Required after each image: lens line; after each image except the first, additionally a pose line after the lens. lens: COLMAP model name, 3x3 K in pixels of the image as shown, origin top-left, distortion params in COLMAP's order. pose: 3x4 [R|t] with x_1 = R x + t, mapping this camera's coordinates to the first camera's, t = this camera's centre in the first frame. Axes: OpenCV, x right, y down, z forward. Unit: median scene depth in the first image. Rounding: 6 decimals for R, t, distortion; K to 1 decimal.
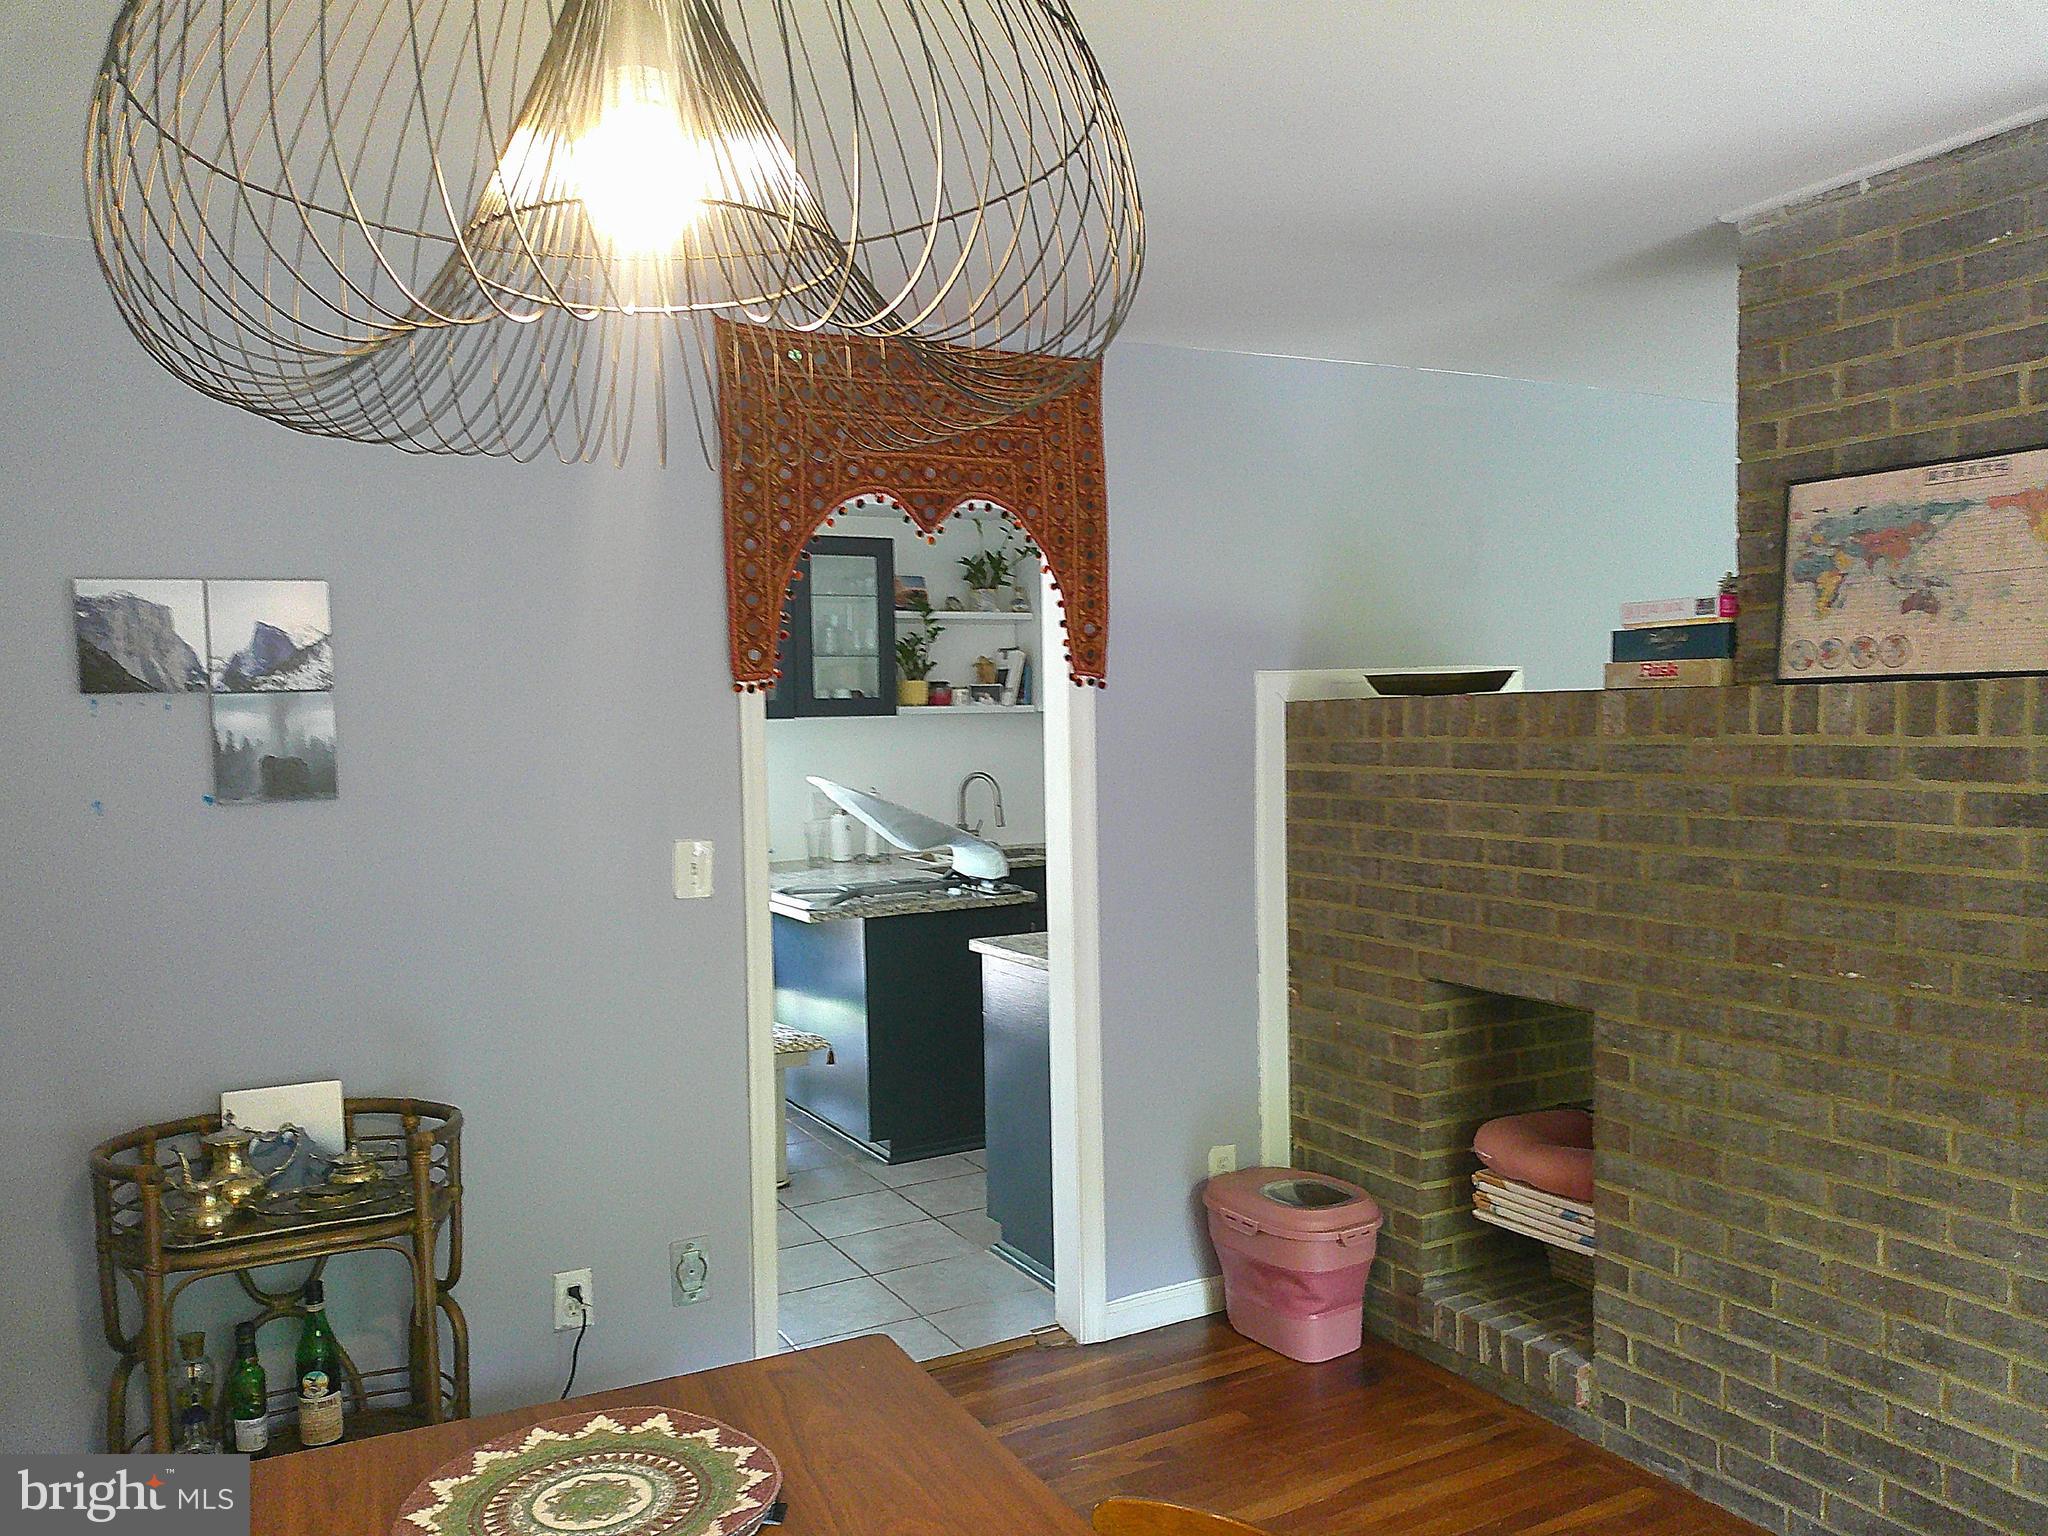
lens RADIAL K [[1580.0, 0, 1018.1], [0, 1580.0, 779.2], [0, 0, 1]] dist [0.086037, -0.160625]
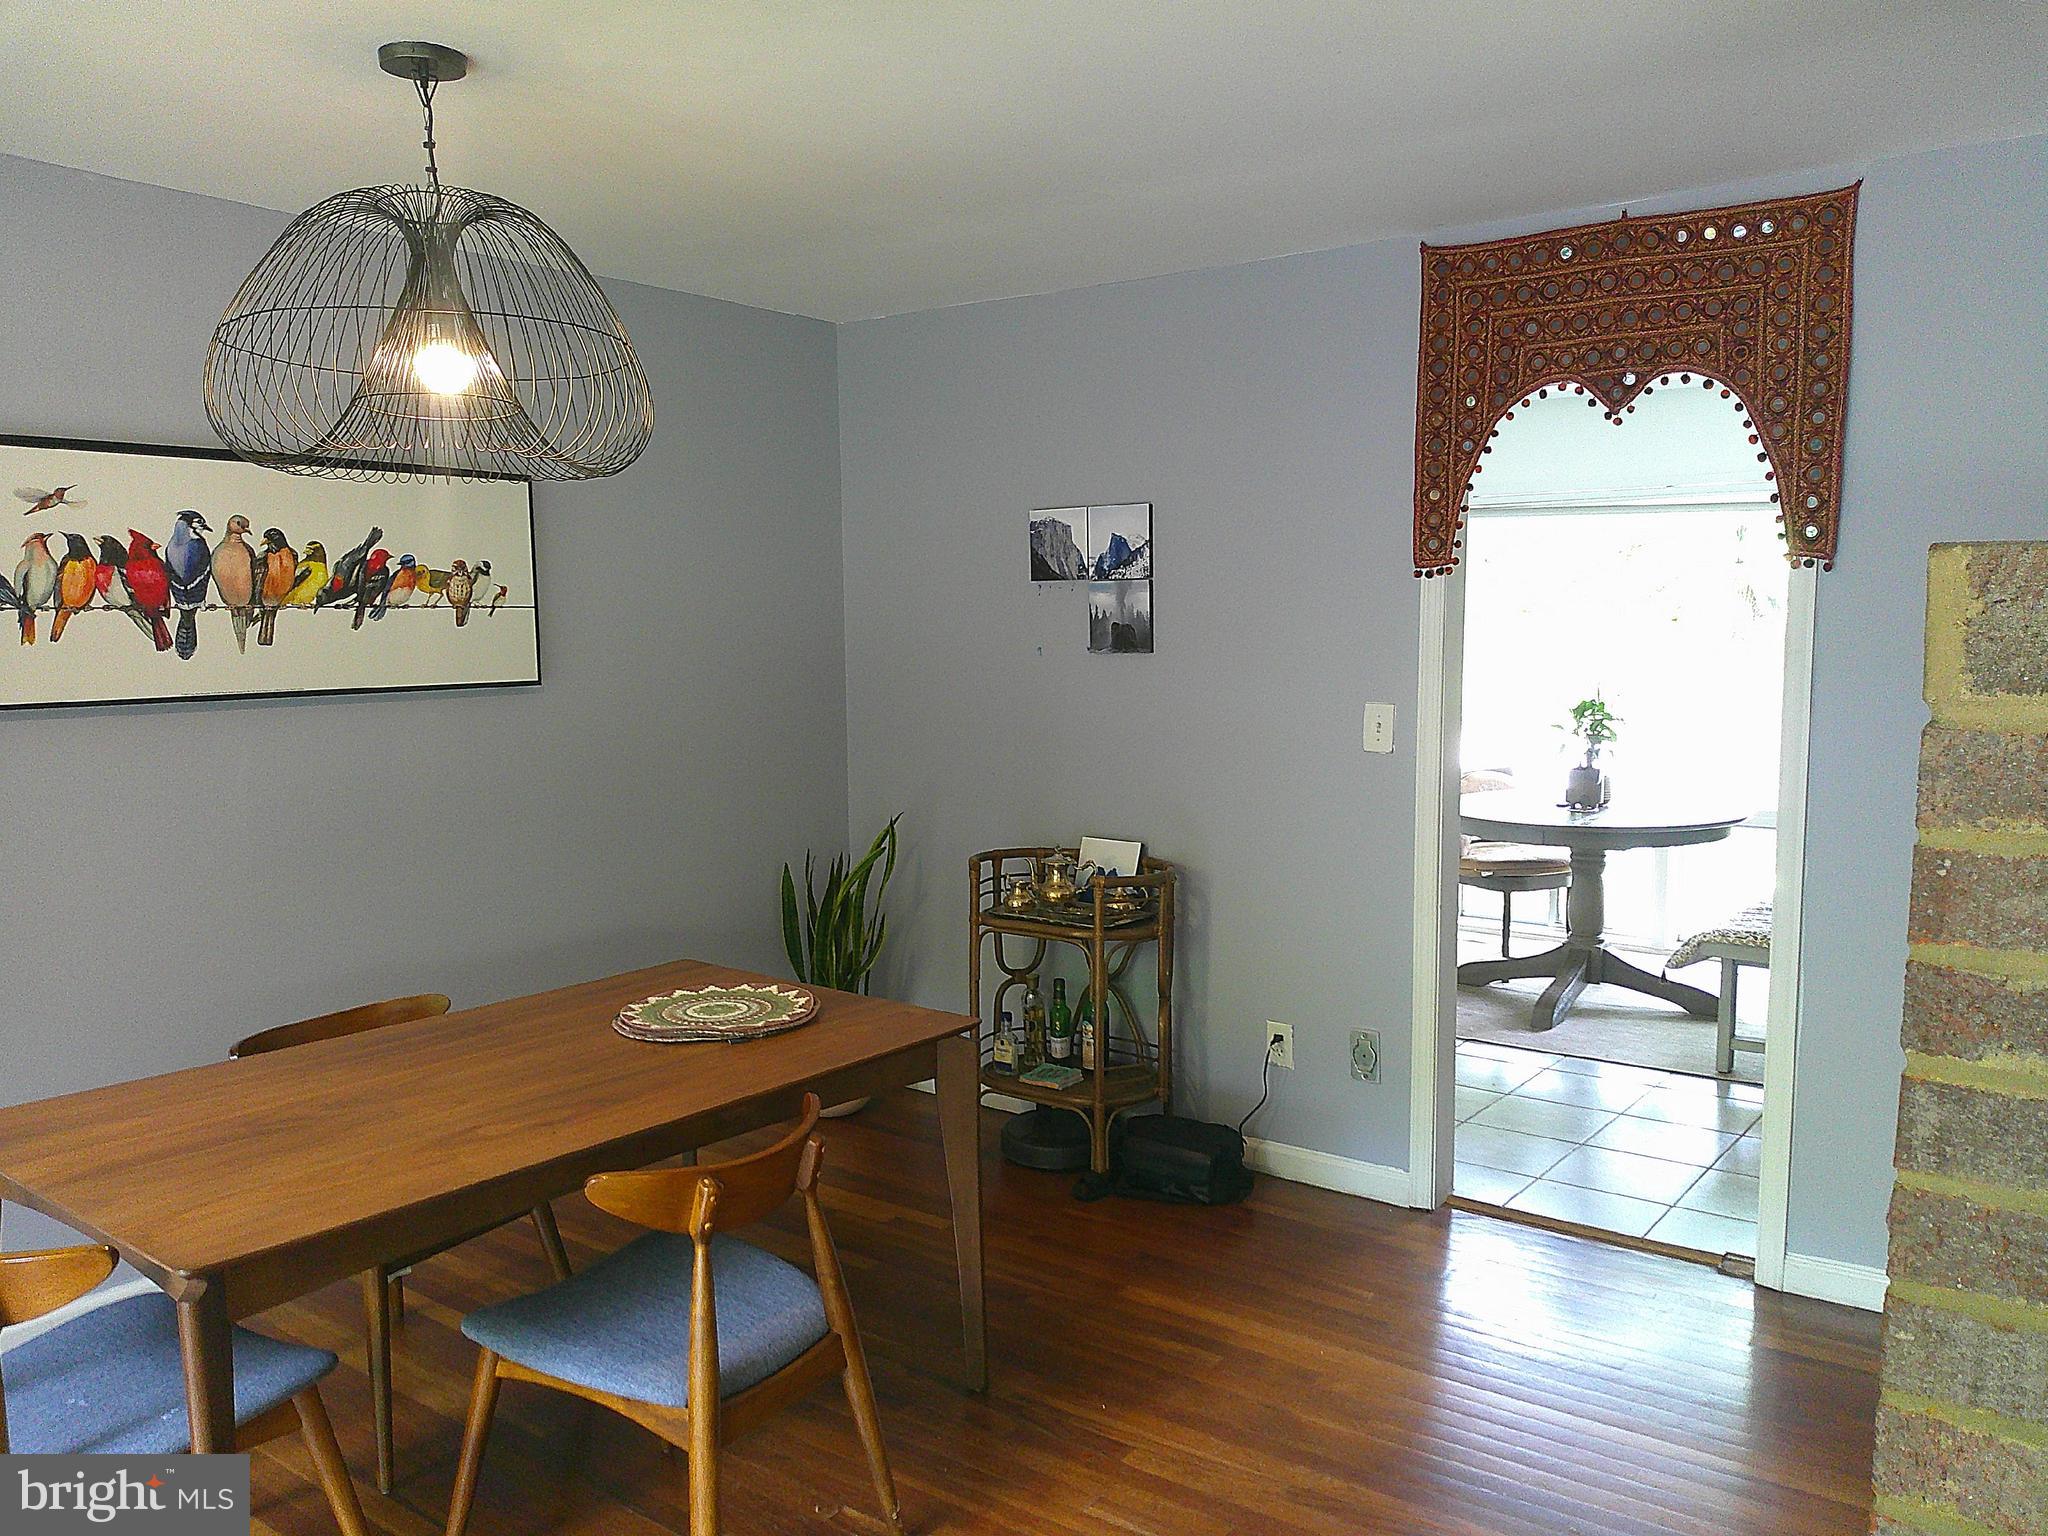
lens RADIAL K [[1580.0, 0, 1030.6], [0, 1580.0, 790.5], [0, 0, 1]] dist [0.086037, -0.160625]
pose [[0.419690, 0.123586, -0.899215, 0.856901], [-0.040719, 0.992253, 0.117368, -0.028905], [0.906754, -0.012643, 0.421471, 0.290897]]
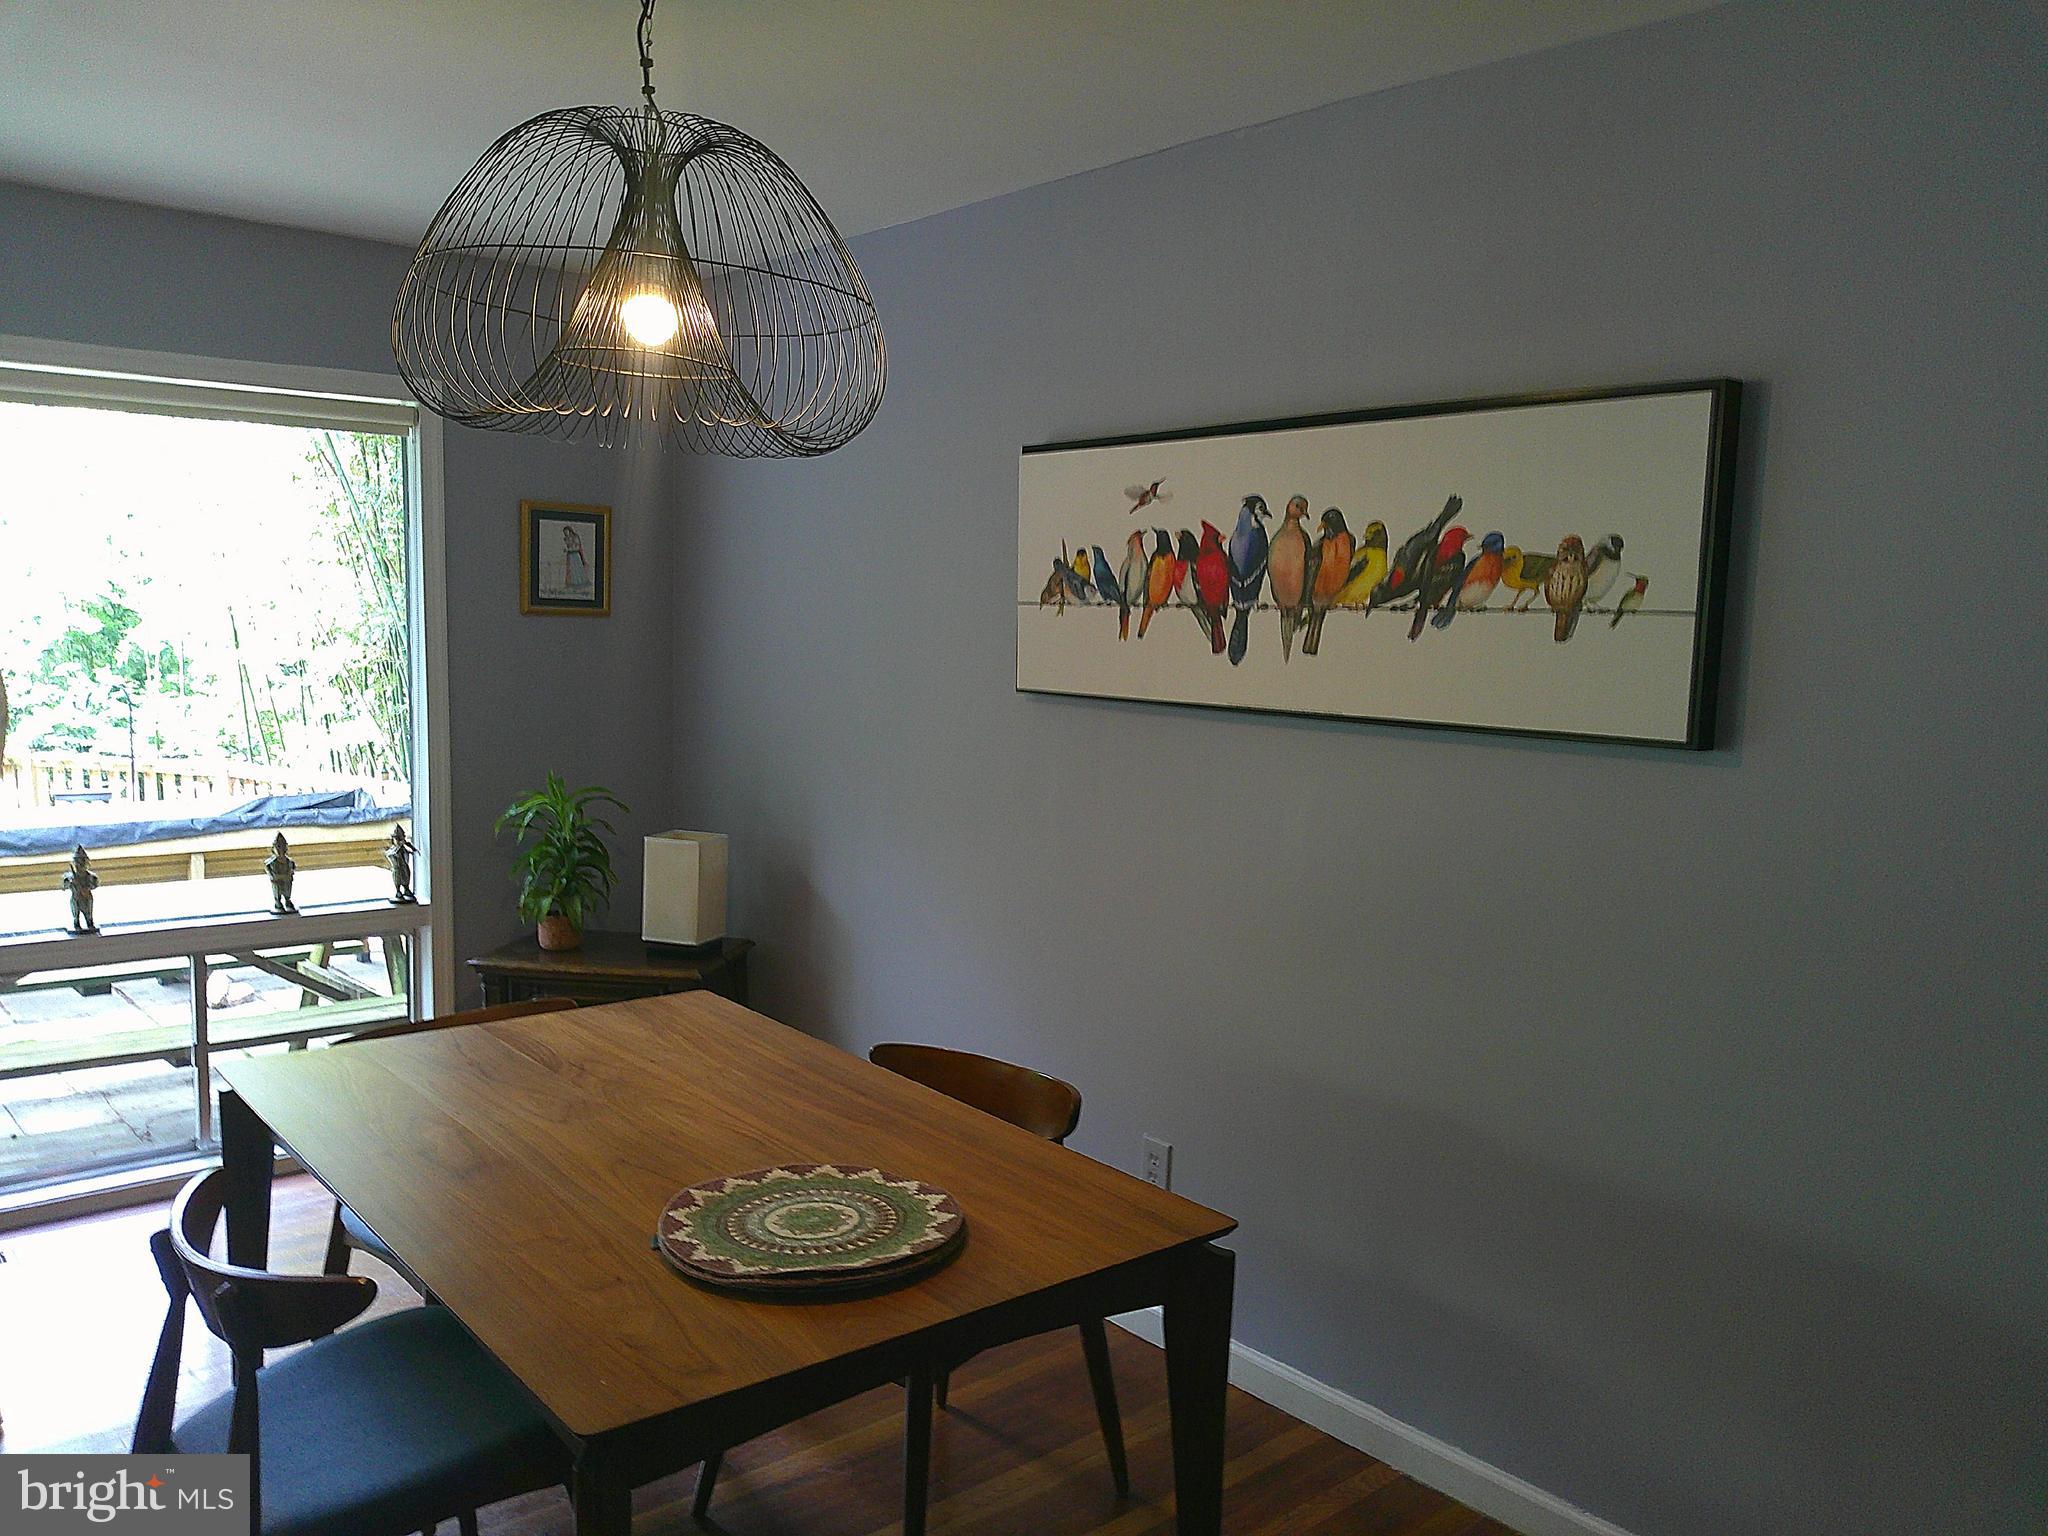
lens RADIAL K [[1580.0, 0, 982.2], [0, 1580.0, 774.5], [0, 0, 1]] dist [0.086037, -0.160625]
pose [[-0.981822, 0.025192, -0.188125, -0.100459], [-0.003431, 0.988635, 0.150294, -0.045087], [0.189774, 0.148208, -0.970577, 1.185658]]
